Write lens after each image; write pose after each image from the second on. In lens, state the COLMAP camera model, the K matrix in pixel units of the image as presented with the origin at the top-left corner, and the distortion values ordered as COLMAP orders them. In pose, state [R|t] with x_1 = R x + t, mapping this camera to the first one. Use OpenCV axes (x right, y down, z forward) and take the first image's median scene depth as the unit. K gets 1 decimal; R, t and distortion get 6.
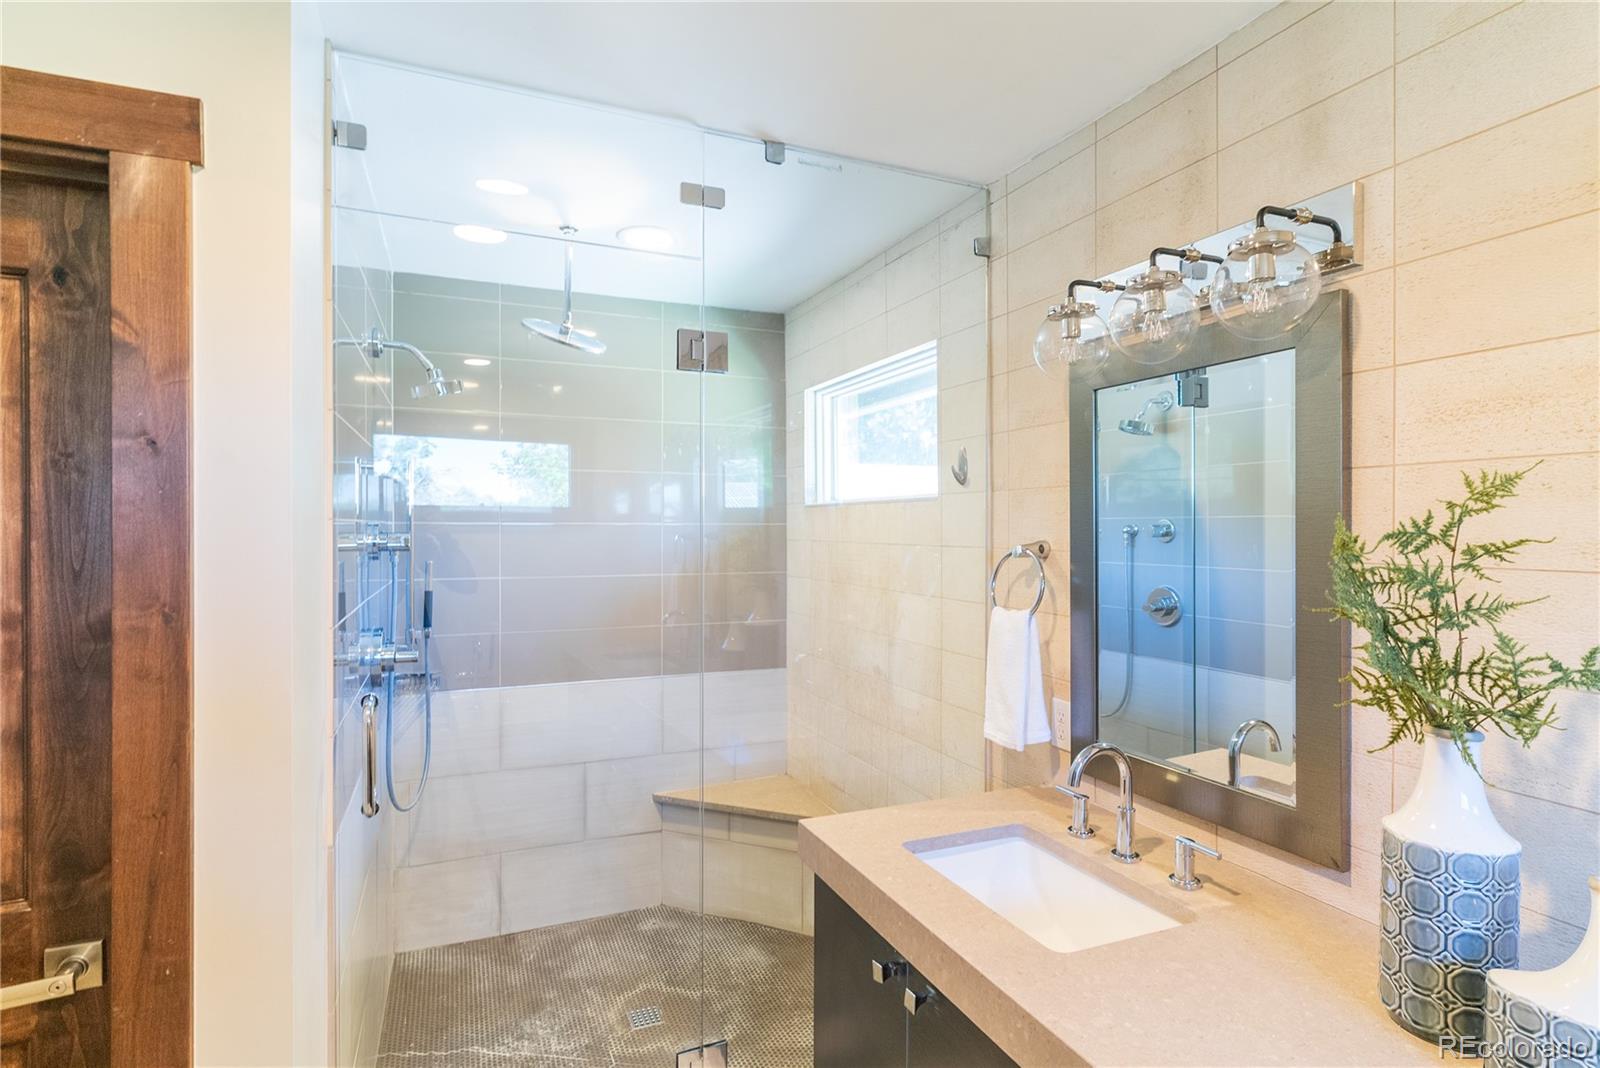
lens RADIAL K [[830.1, 0, 805.3], [0, 830.1, 532.4], [0, 0, 1]] dist [-0.002398, 0.000445]
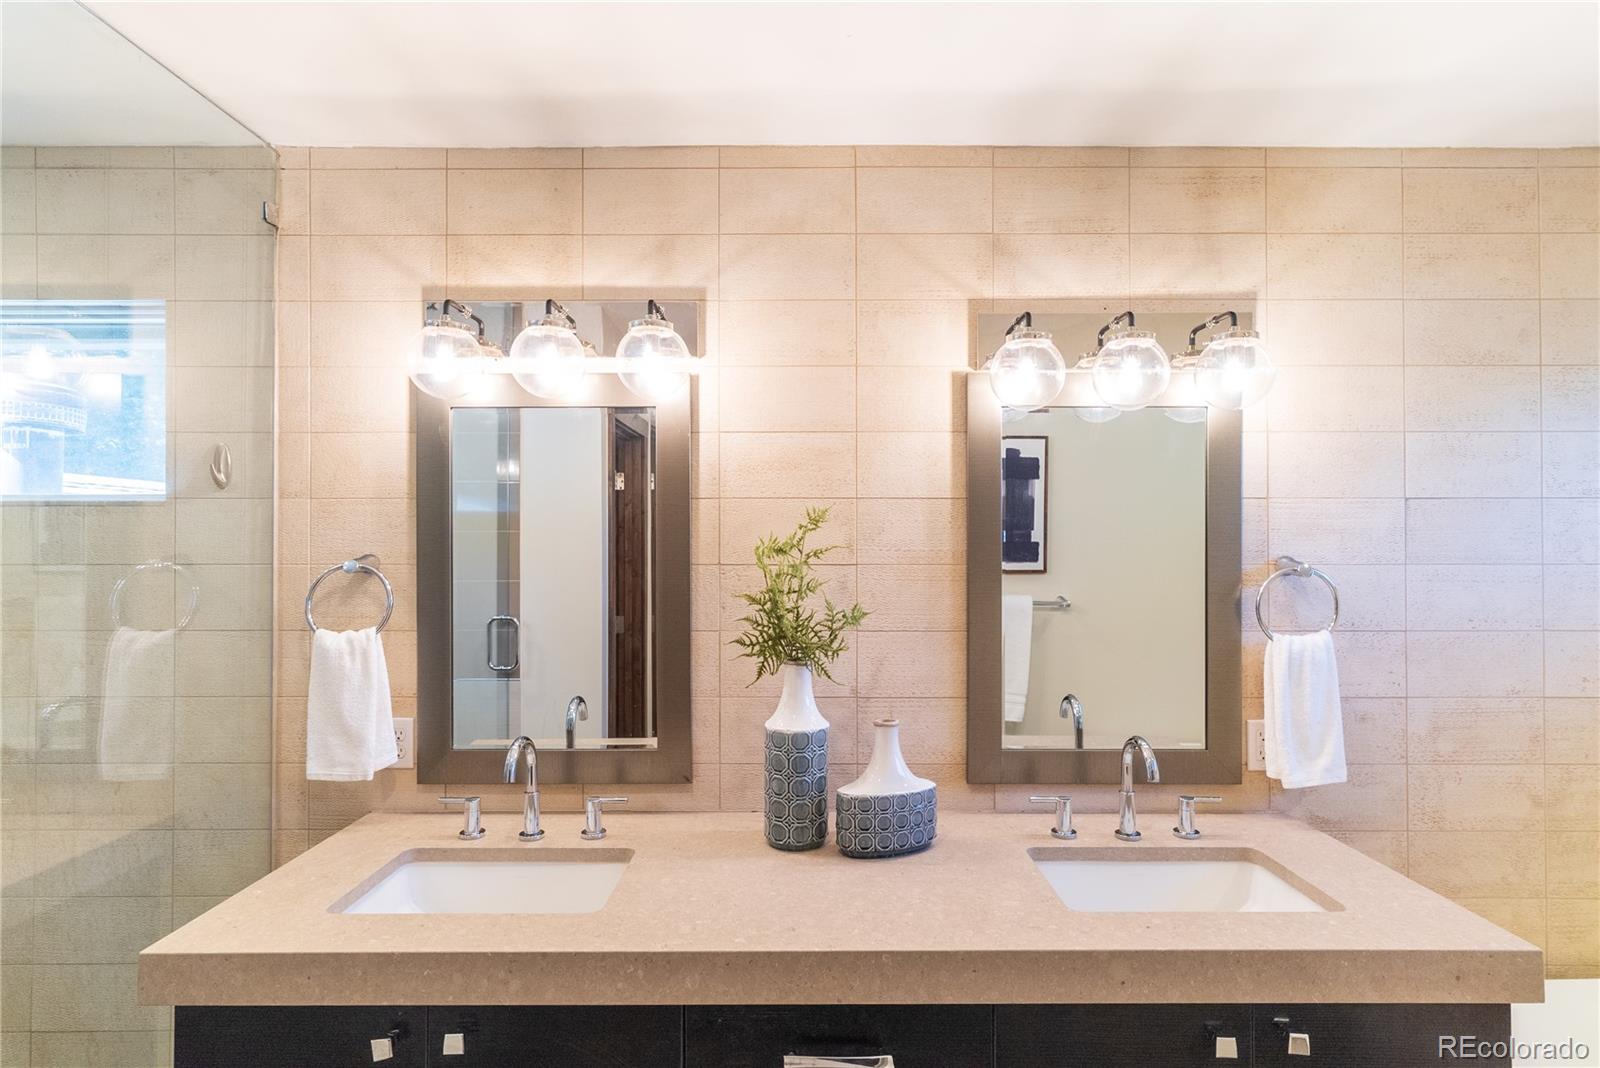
lens RADIAL K [[830.1, 0, 805.3], [0, 830.1, 532.4], [0, 0, 1]] dist [-0.002398, 0.000445]
pose [[0.382345, 0.016439, 0.923873, -0.713159], [0.003796, 0.999805, -0.019361, 0.010644], [-0.924012, 0.010909, 0.382208, 0.322299]]
